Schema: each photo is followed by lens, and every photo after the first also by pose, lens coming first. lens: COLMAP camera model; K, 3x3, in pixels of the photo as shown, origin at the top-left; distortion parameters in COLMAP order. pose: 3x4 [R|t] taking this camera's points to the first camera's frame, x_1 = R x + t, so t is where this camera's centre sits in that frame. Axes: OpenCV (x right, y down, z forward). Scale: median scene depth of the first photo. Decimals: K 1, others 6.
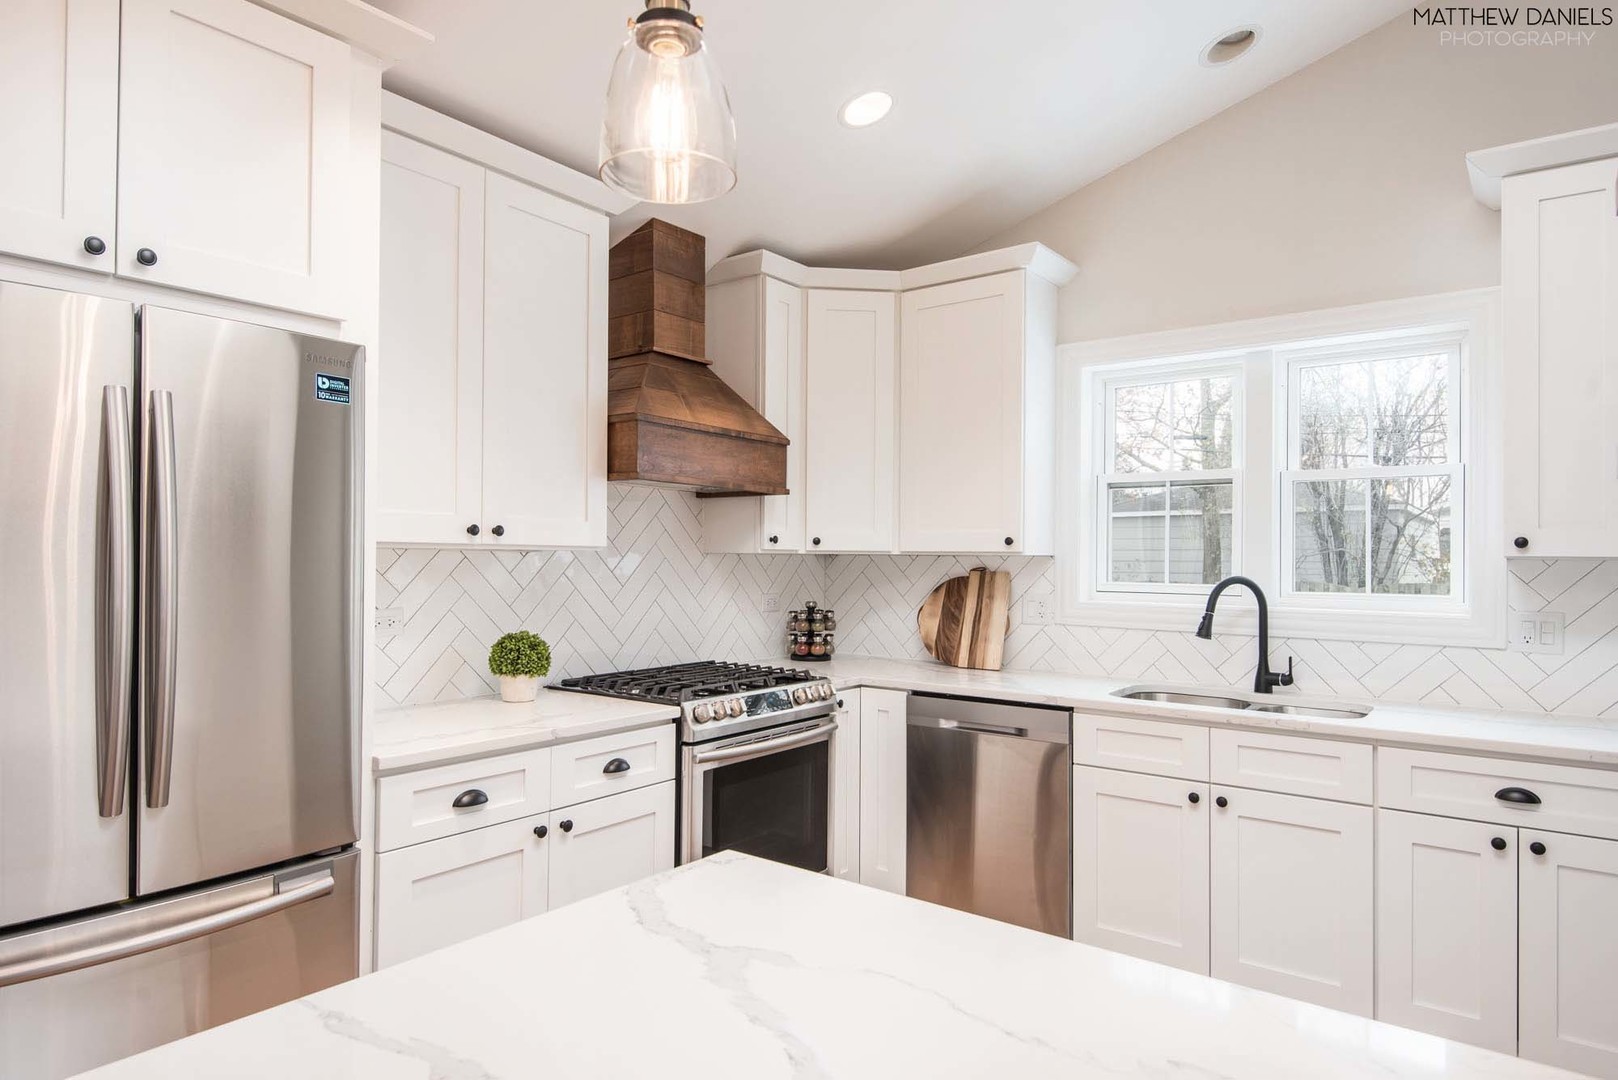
lens RADIAL K [[973.8, 0, 818.9], [0, 973.8, 552.0], [0, 0, 1]] dist [0.020191, -0.007791]
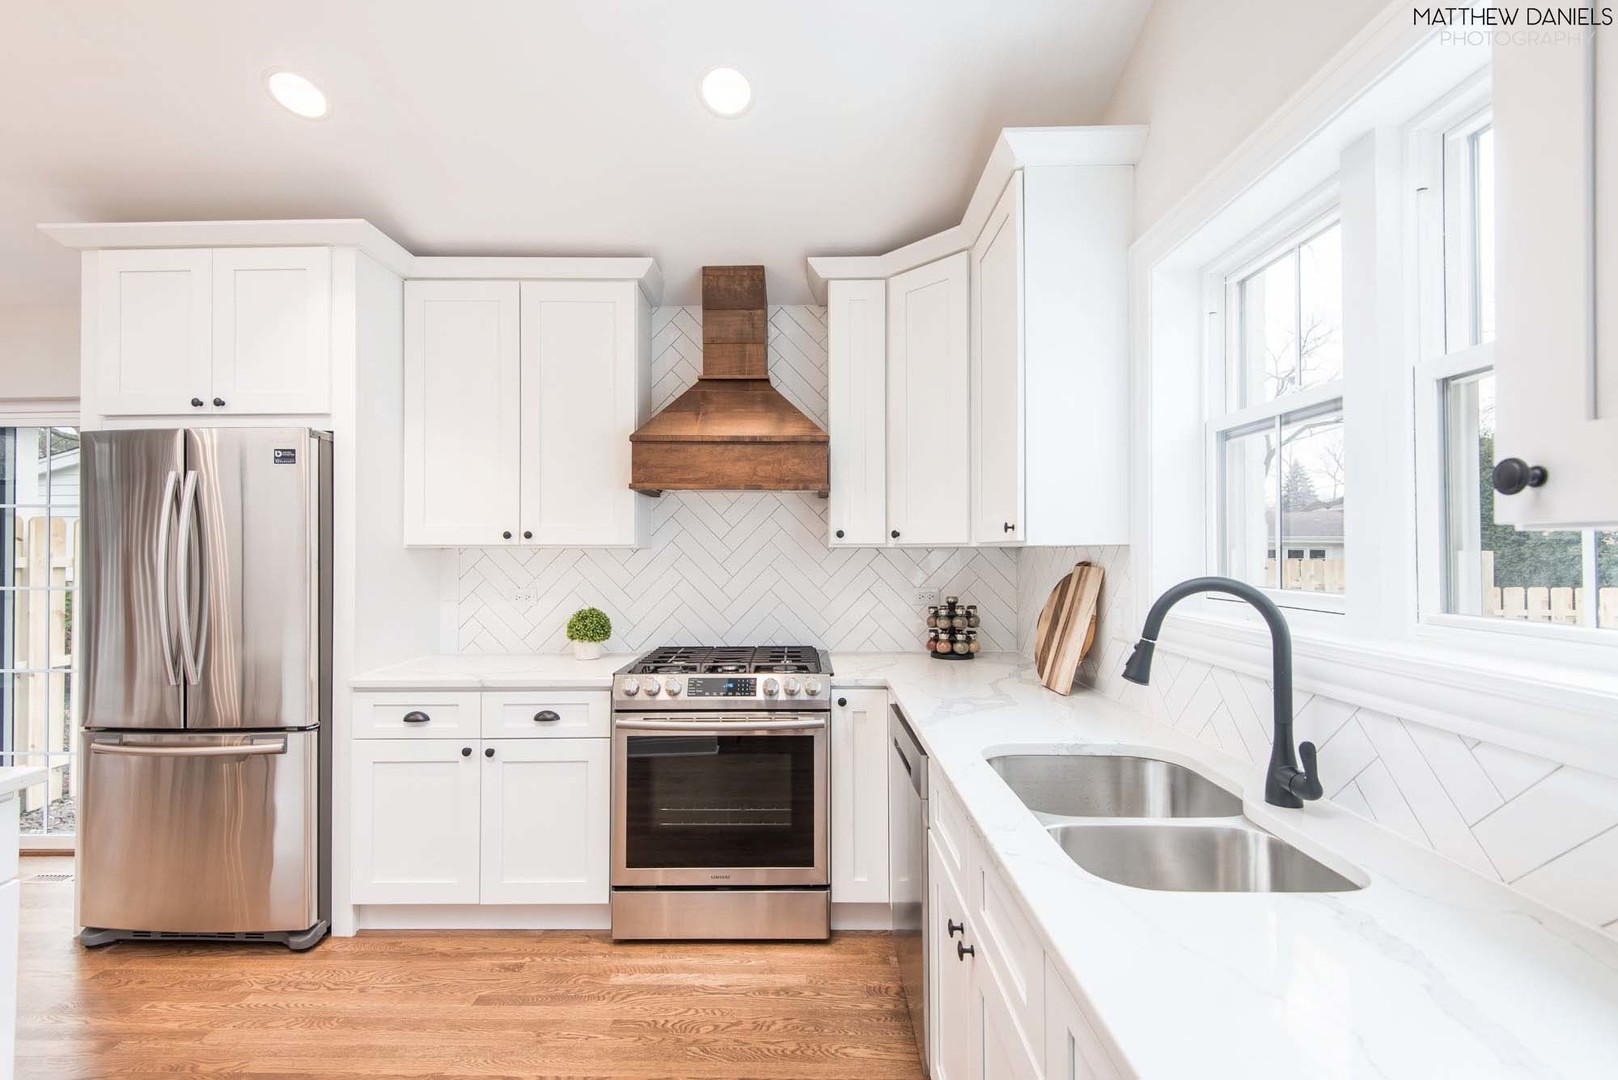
lens RADIAL K [[789.0, 0, 804.7], [0, 789.0, 538.2], [0, 0, 1]] dist [0.022489, -0.006121]
pose [[0.588243, -0.023949, -0.808329, 0.634002], [0.012674, 0.999712, -0.020396, 0.008506], [0.808585, 0.001753, 0.588377, 0.502247]]
